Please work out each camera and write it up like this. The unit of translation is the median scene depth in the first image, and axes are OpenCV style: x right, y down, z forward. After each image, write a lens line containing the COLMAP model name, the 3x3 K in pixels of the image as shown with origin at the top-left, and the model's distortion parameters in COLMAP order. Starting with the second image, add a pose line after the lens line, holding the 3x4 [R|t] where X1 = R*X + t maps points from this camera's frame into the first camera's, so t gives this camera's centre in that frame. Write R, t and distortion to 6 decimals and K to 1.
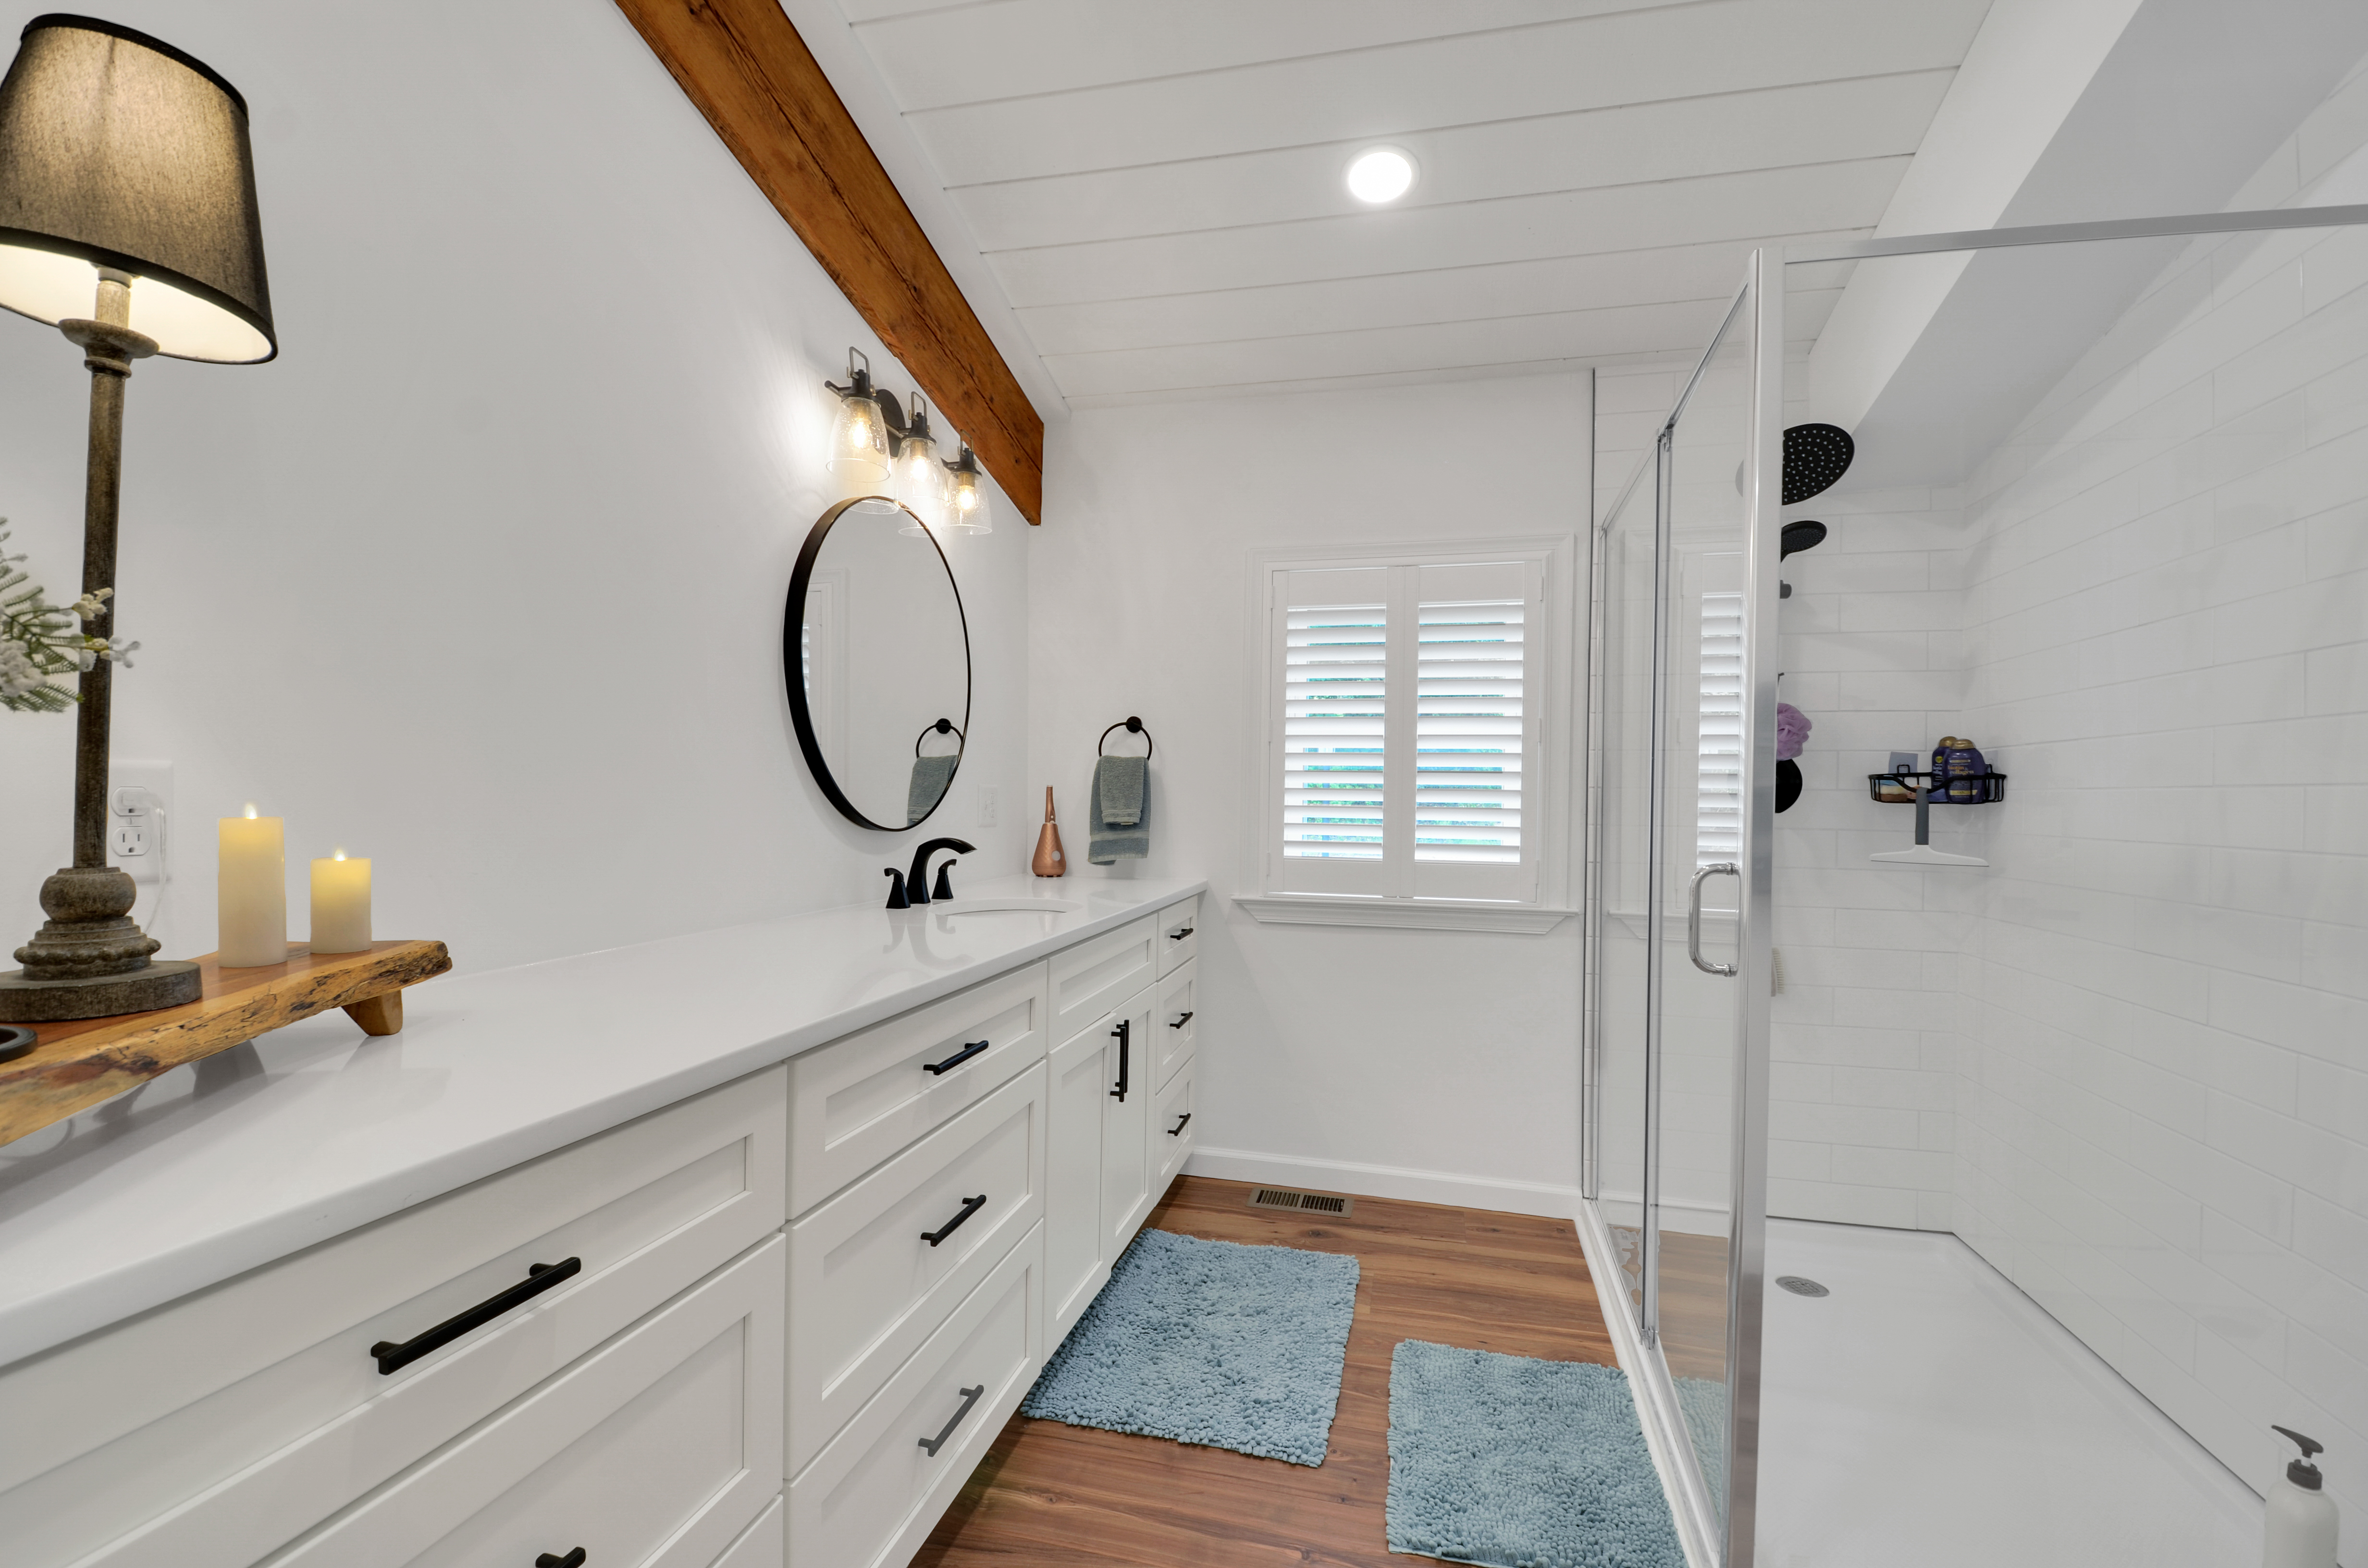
lens RADIAL K [[1028.2, 0, 1185.1], [0, 1028.2, 798.5], [0, 0, 1]] dist [0.016820, -0.022746]
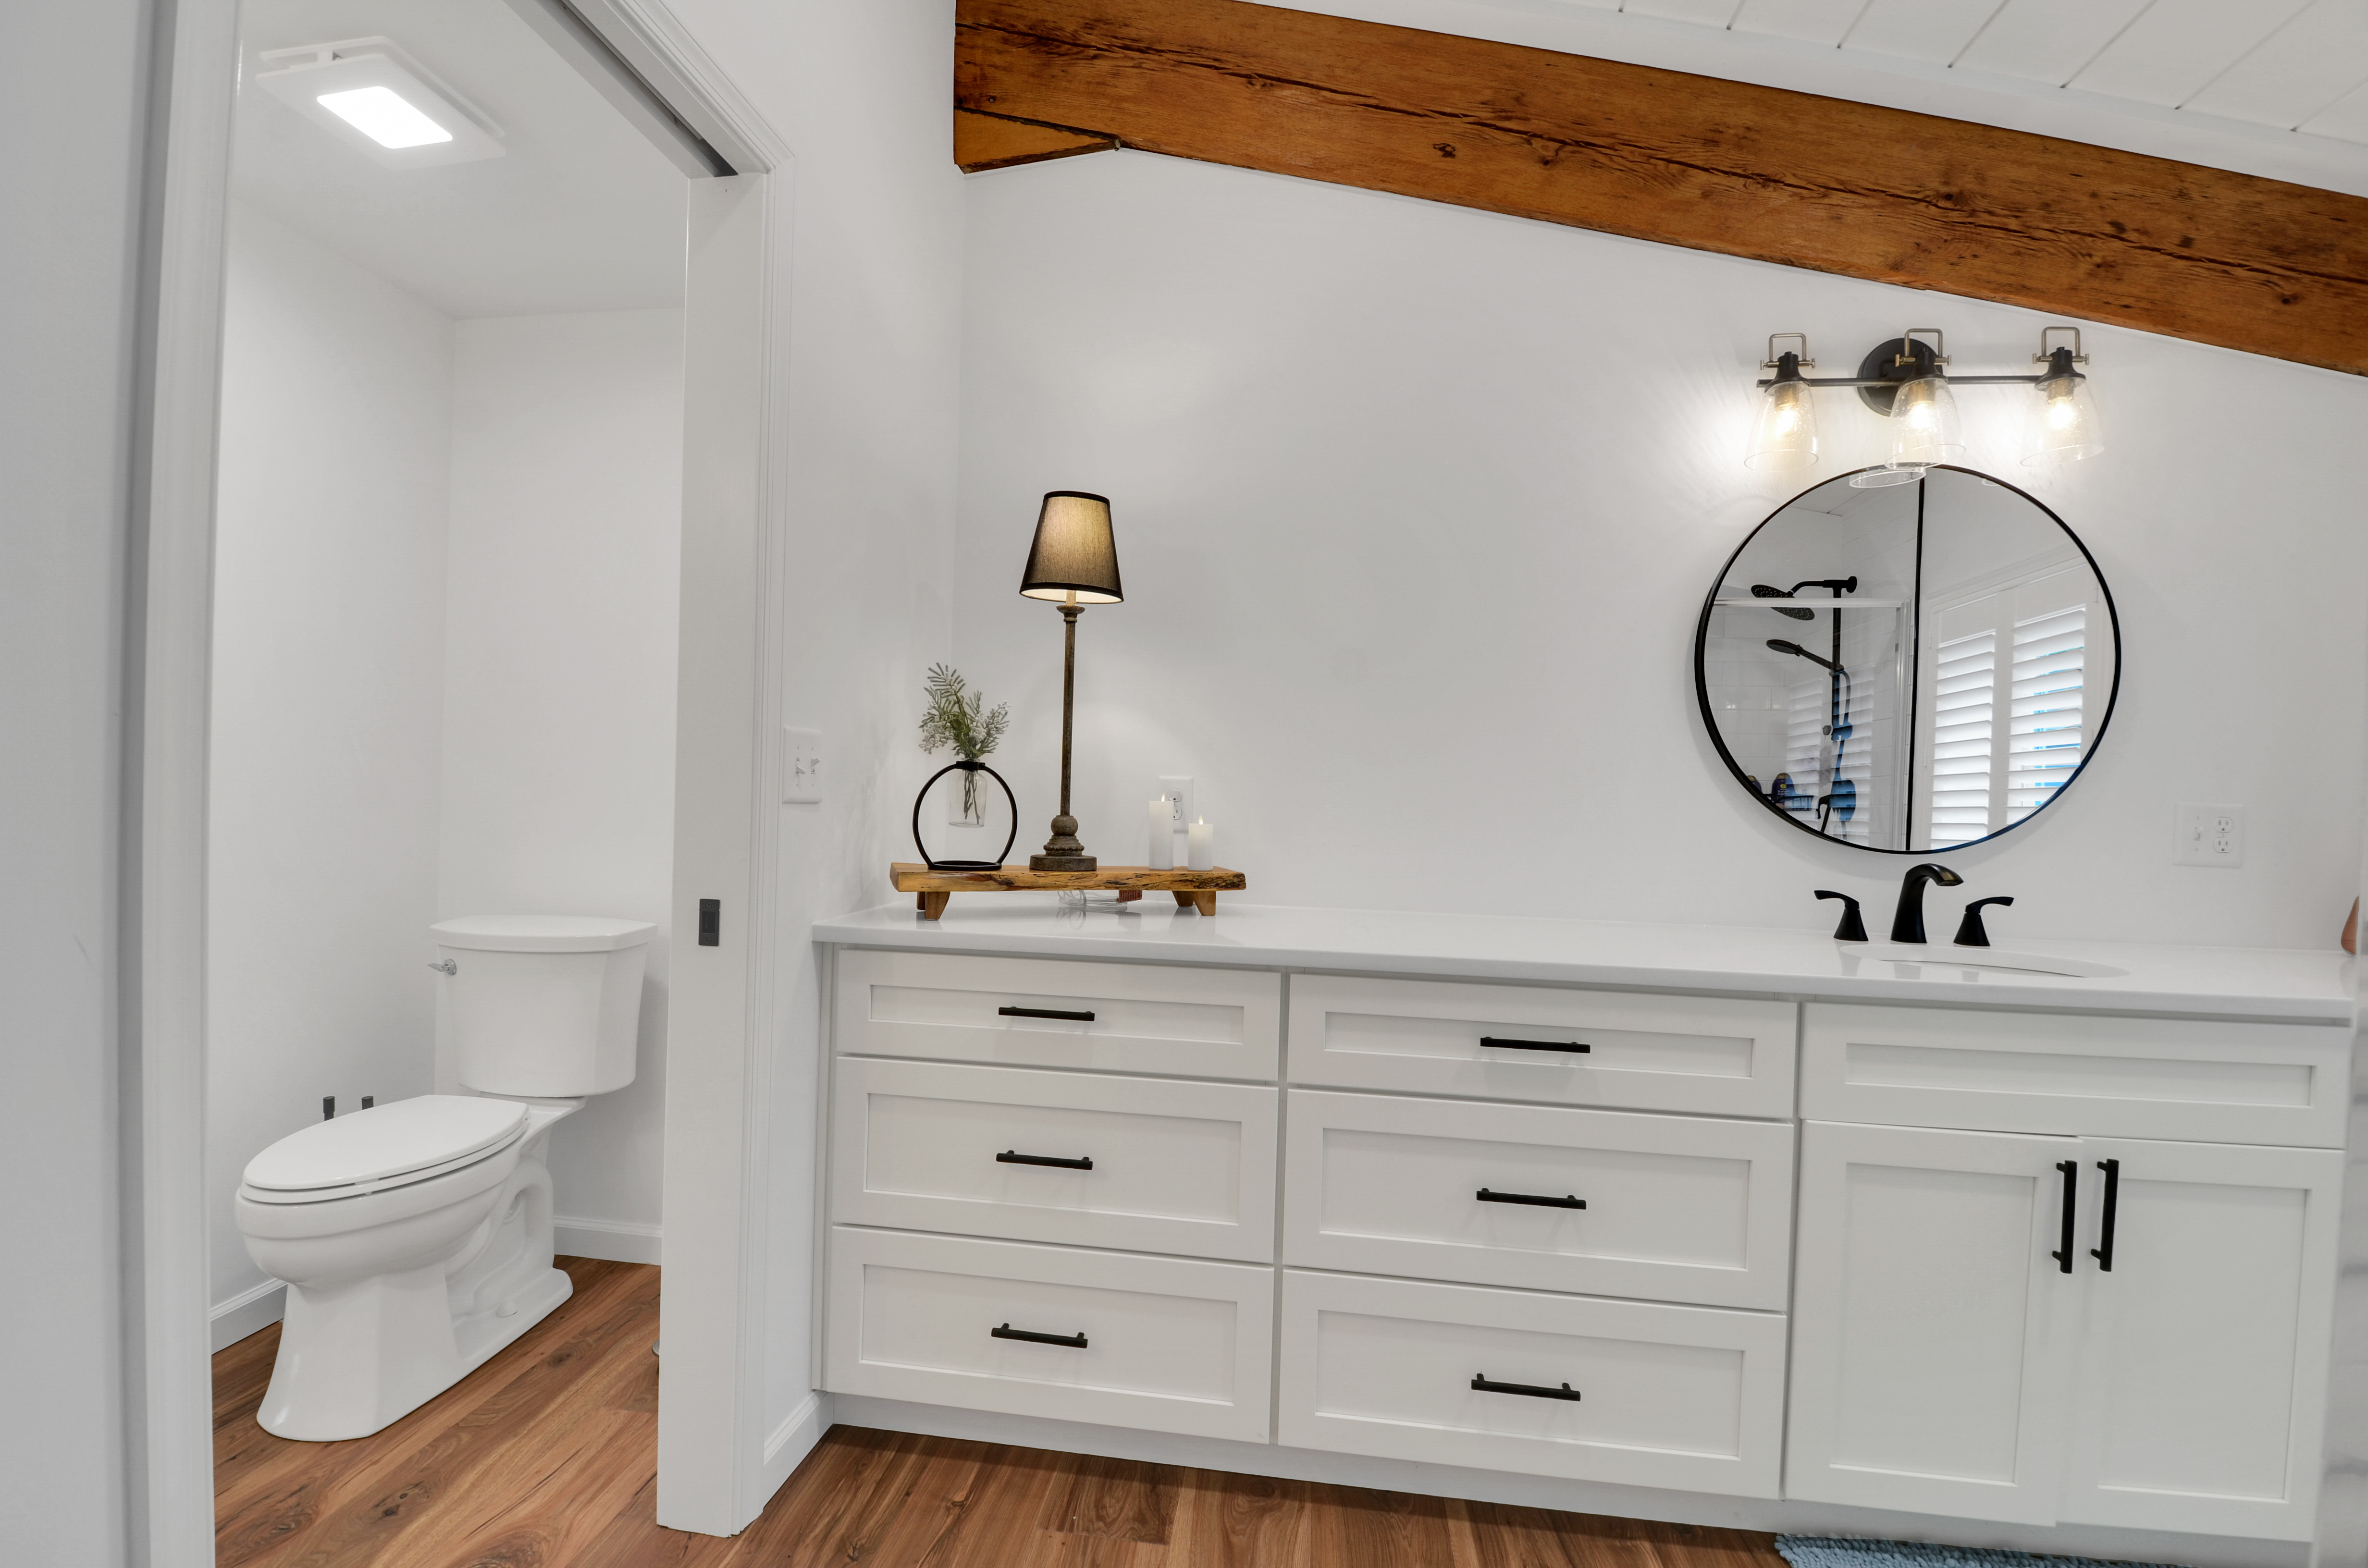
lens RADIAL K [[1028.2, 0, 1185.1], [0, 1028.2, 798.5], [0, 0, 1]] dist [0.016820, -0.022746]
pose [[0.090723, -0.007361, -0.995849, 0.460805], [-0.030540, 0.999482, -0.010170, 0.012392], [0.995408, 0.031336, 0.090451, 0.313685]]
